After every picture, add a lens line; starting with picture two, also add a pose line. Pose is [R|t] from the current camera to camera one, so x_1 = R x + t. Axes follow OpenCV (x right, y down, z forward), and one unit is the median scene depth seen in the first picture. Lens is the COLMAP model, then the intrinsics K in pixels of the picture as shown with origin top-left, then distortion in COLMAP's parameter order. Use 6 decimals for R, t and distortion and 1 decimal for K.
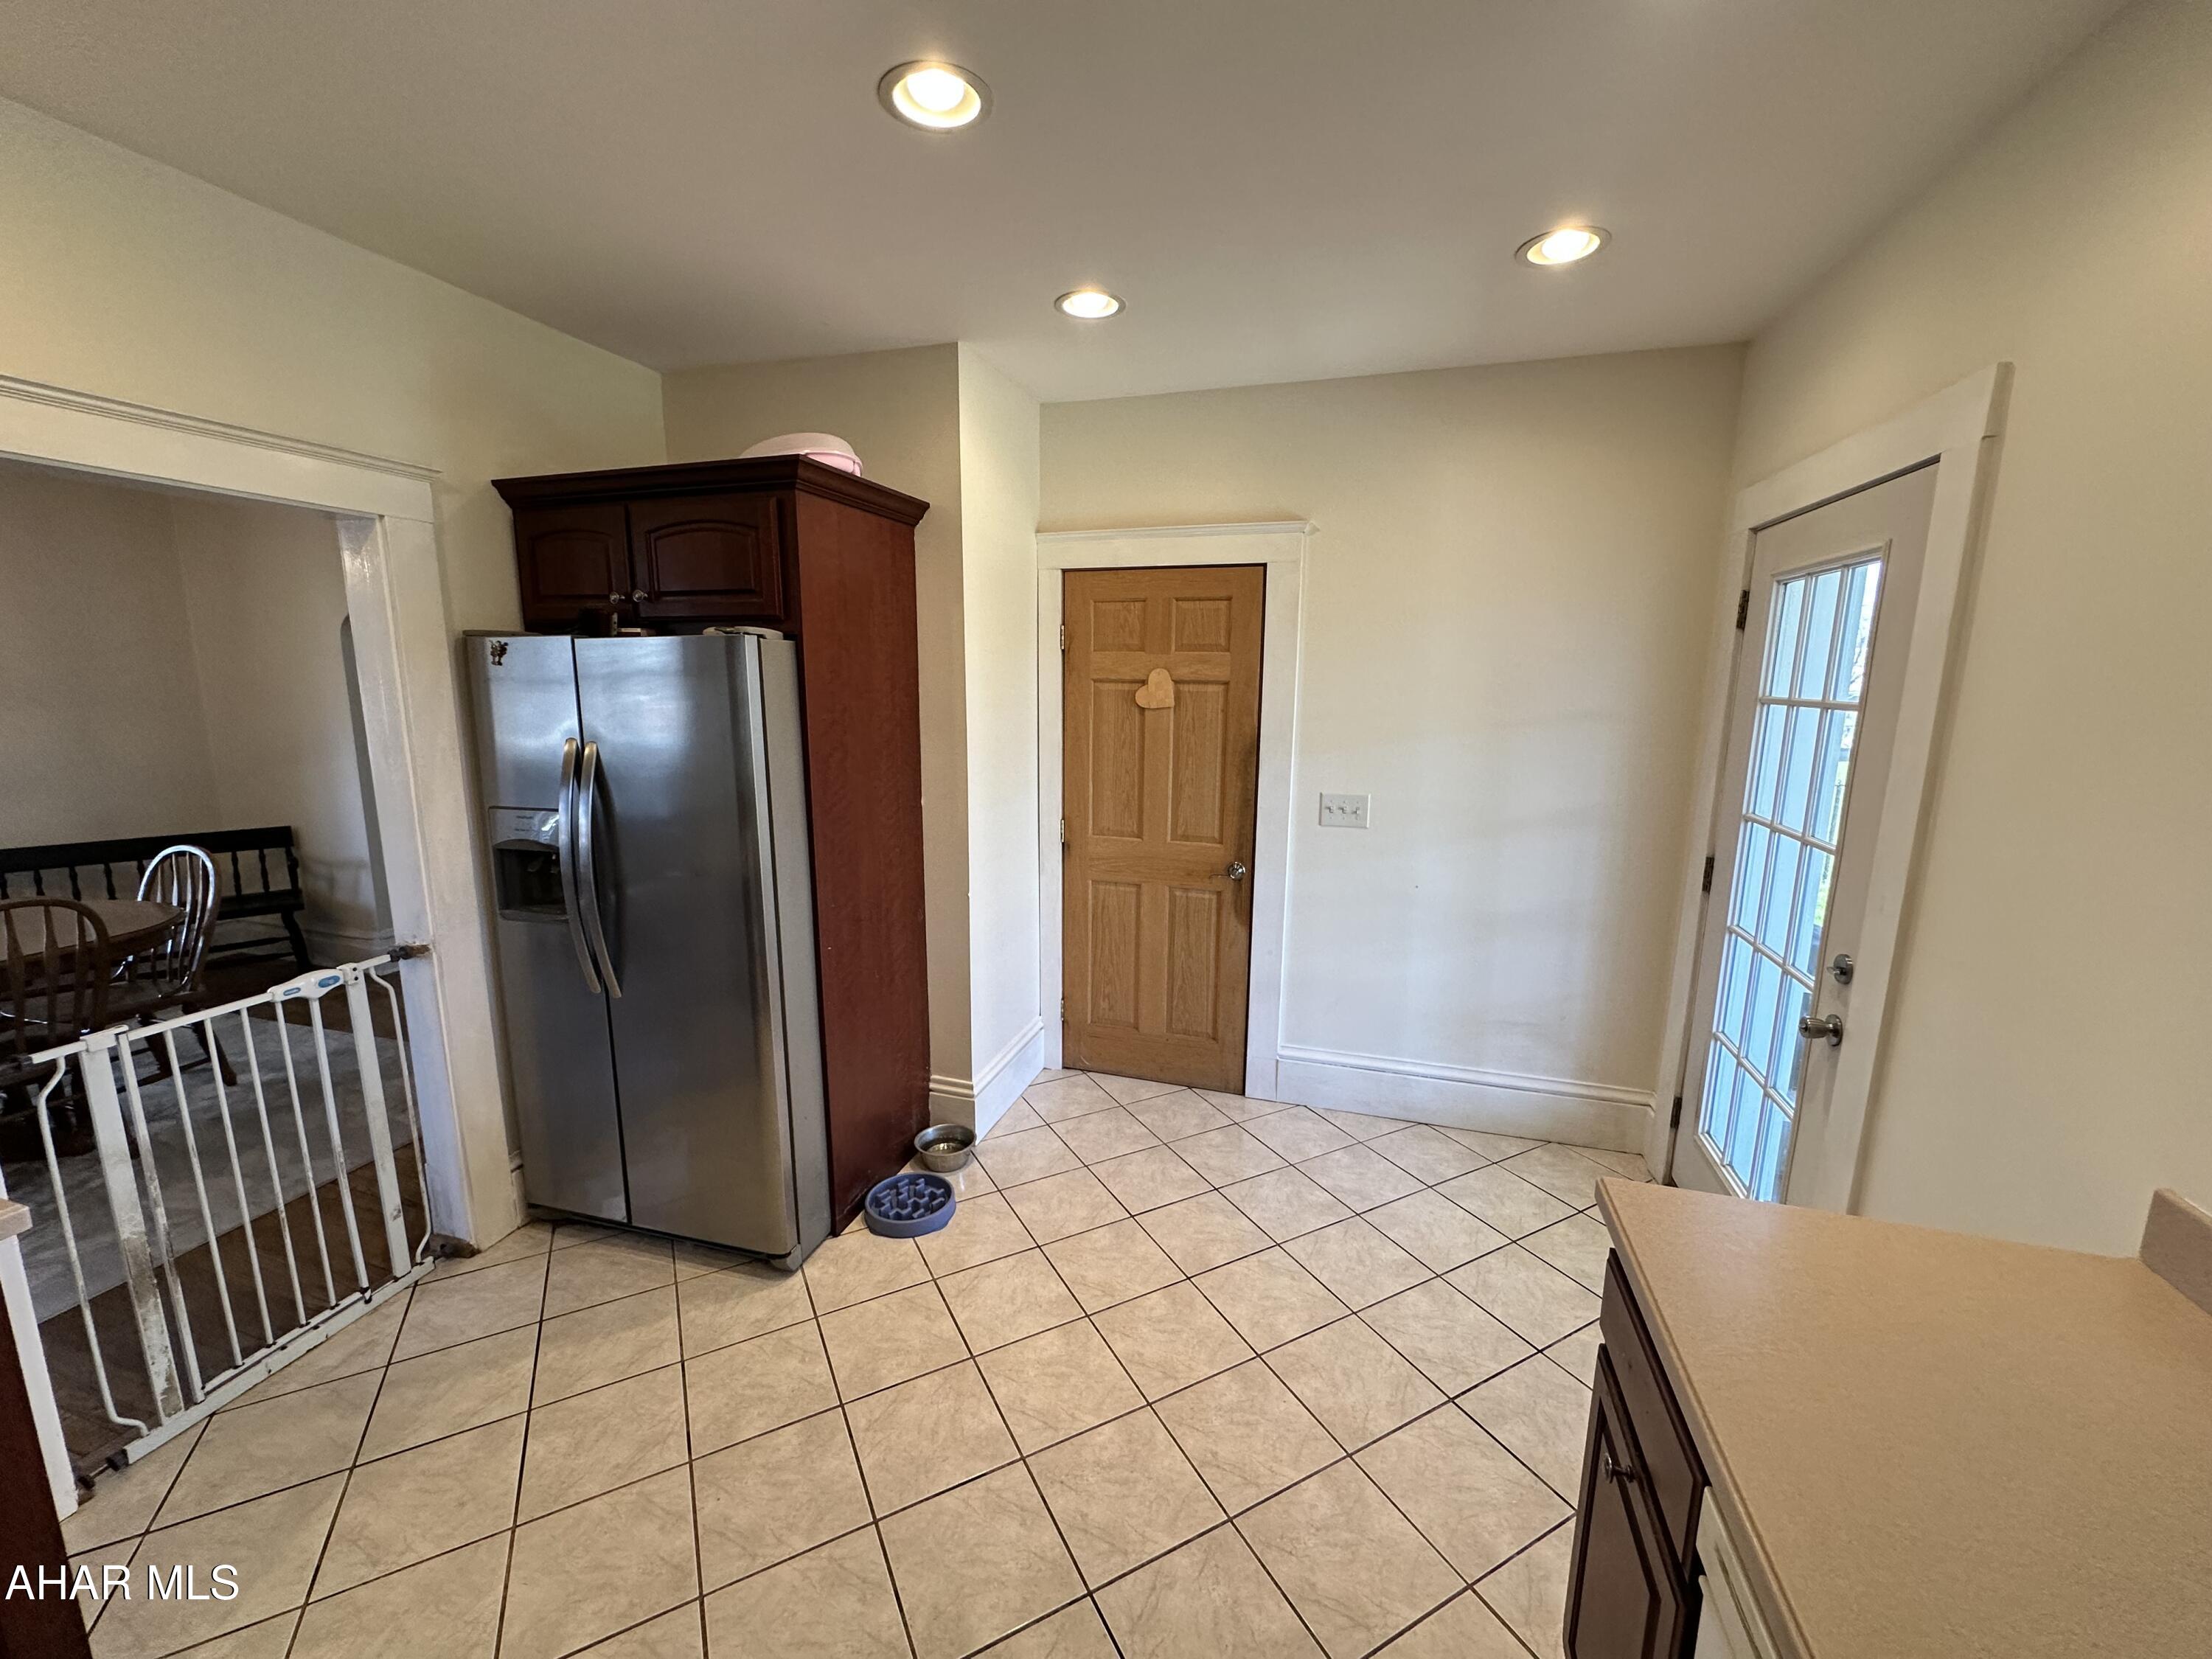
lens RADIAL K [[879.0, 0, 1112.6], [0, 879.0, 833.0], [0, 0, 1]] dist [-0.003298, 0.000448]
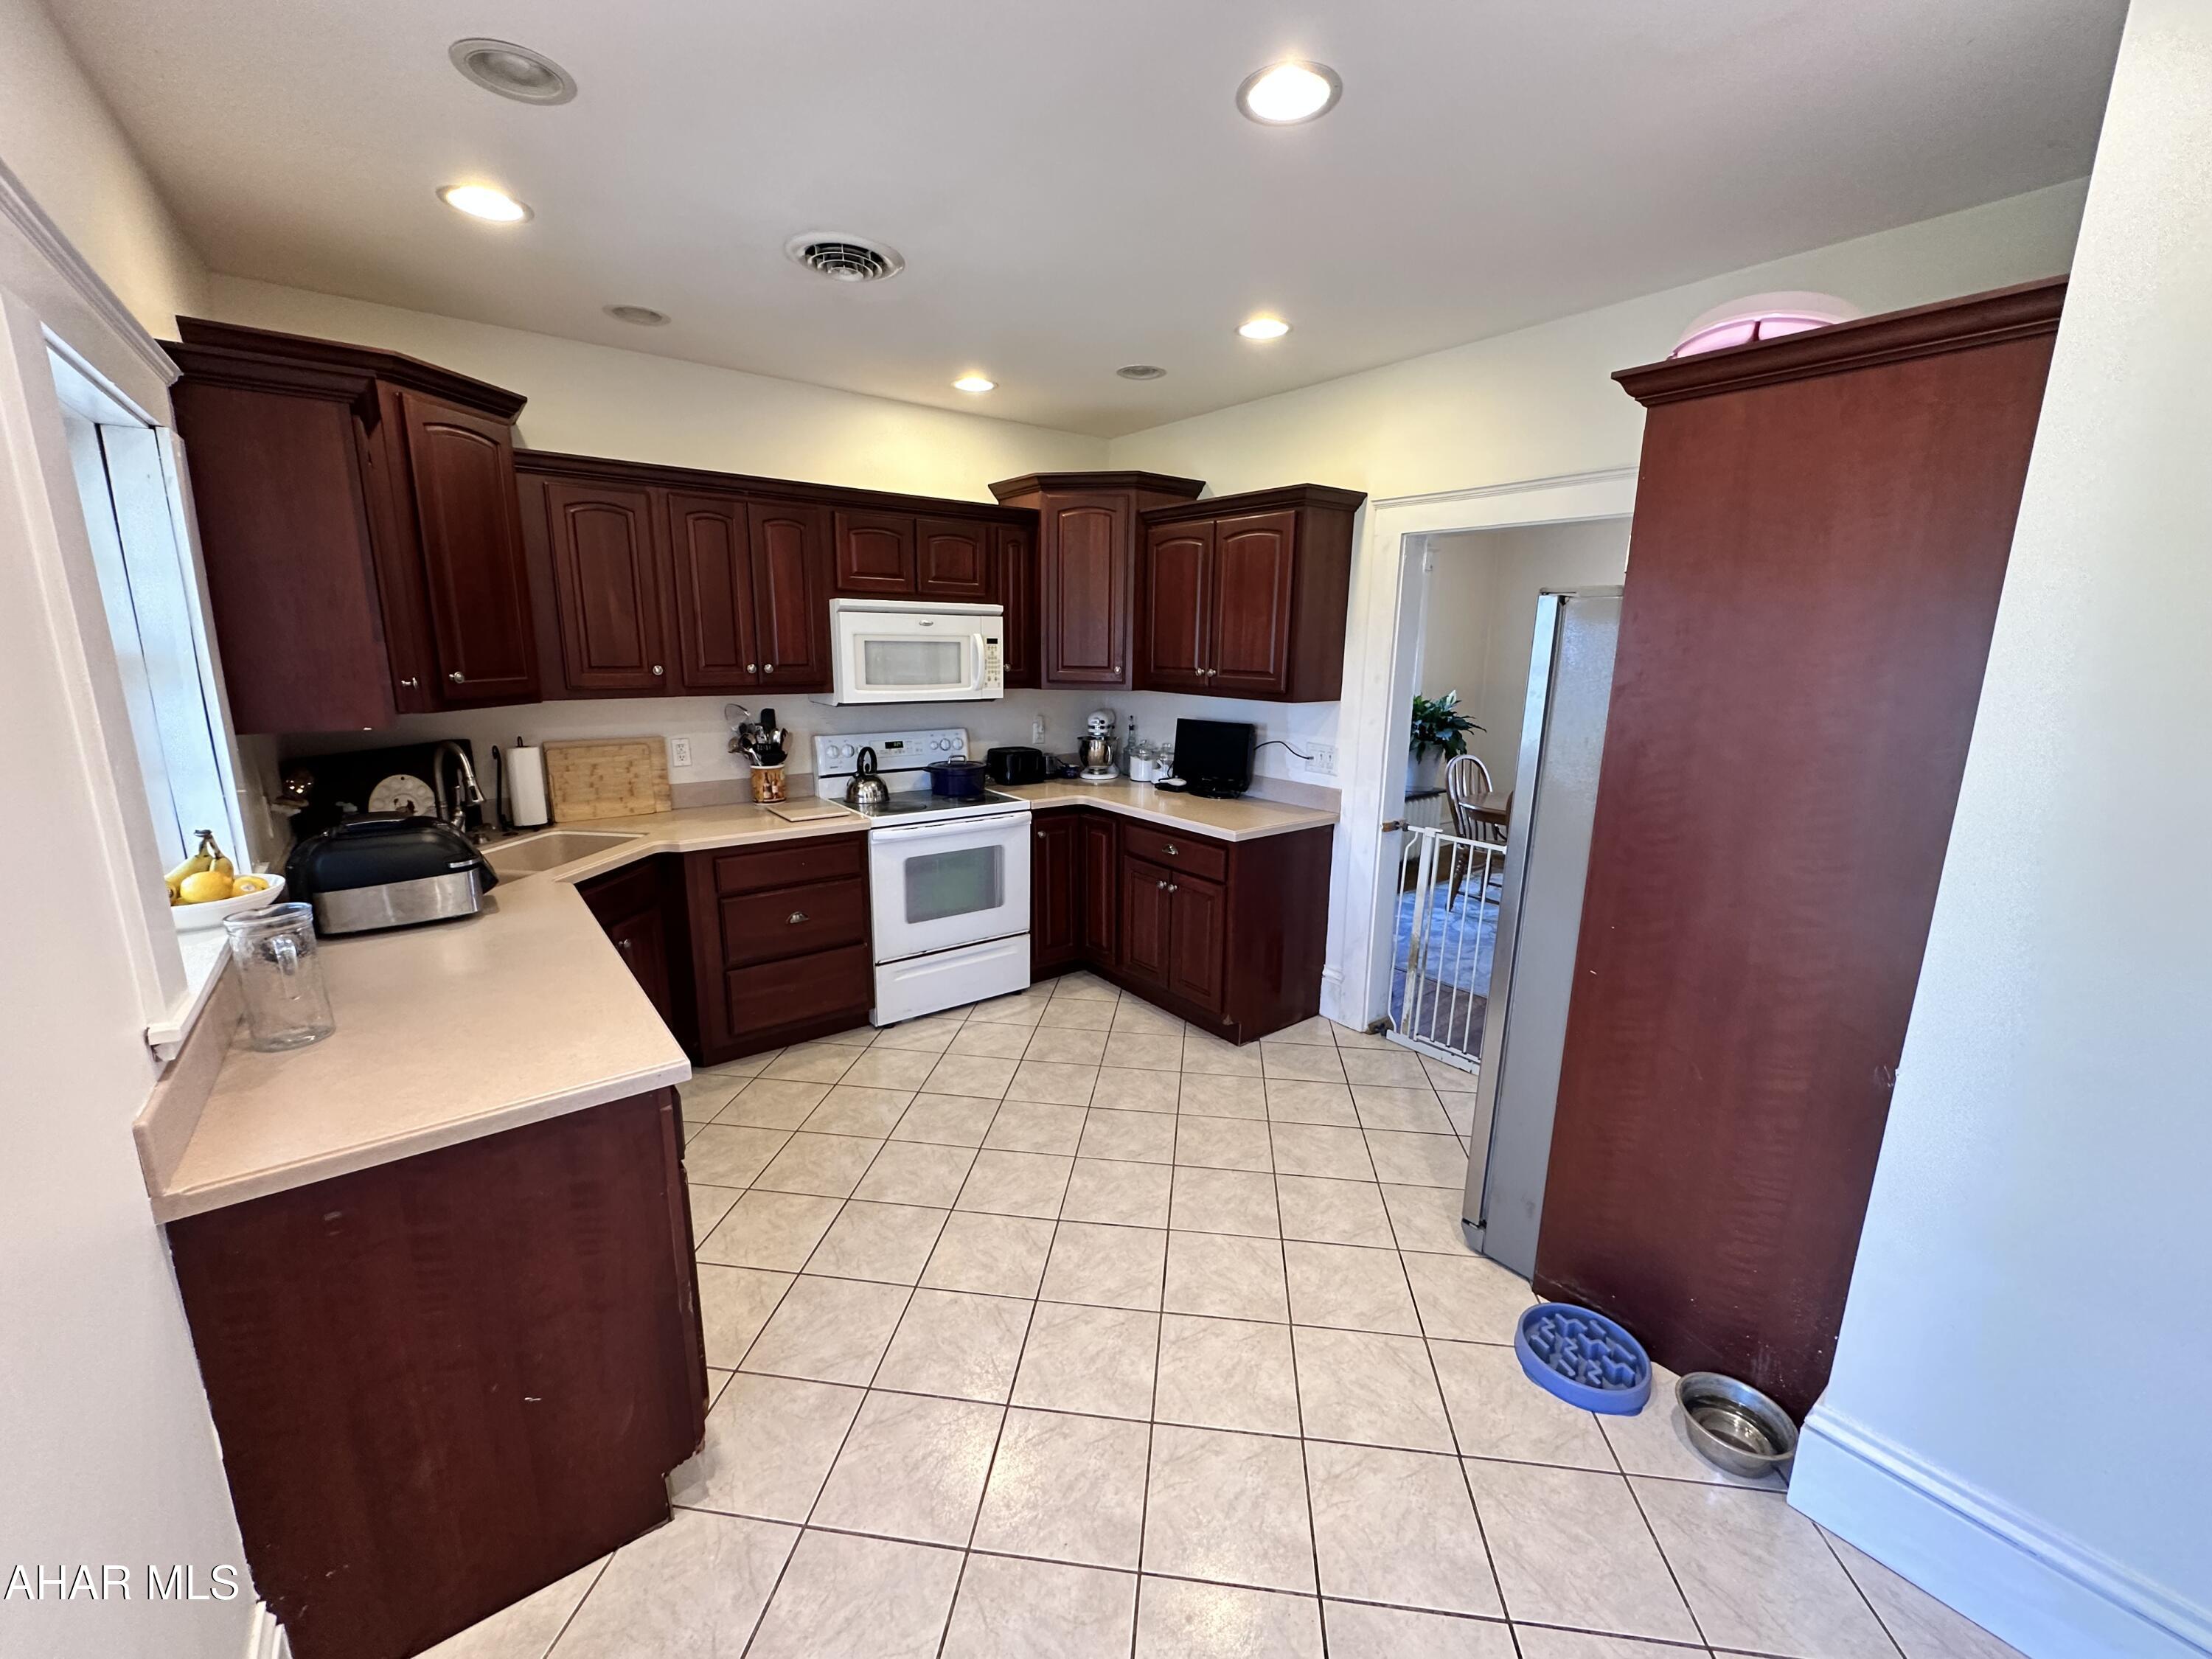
lens RADIAL K [[879.0, 0, 1110.5], [0, 879.0, 832.5], [0, 0, 1]] dist [-0.003298, 0.000448]
pose [[-0.576741, 0.158450, -0.801413, 0.730772], [-0.162545, 0.939137, 0.302656, -0.215280], [0.800593, 0.304820, -0.515884, 1.284385]]
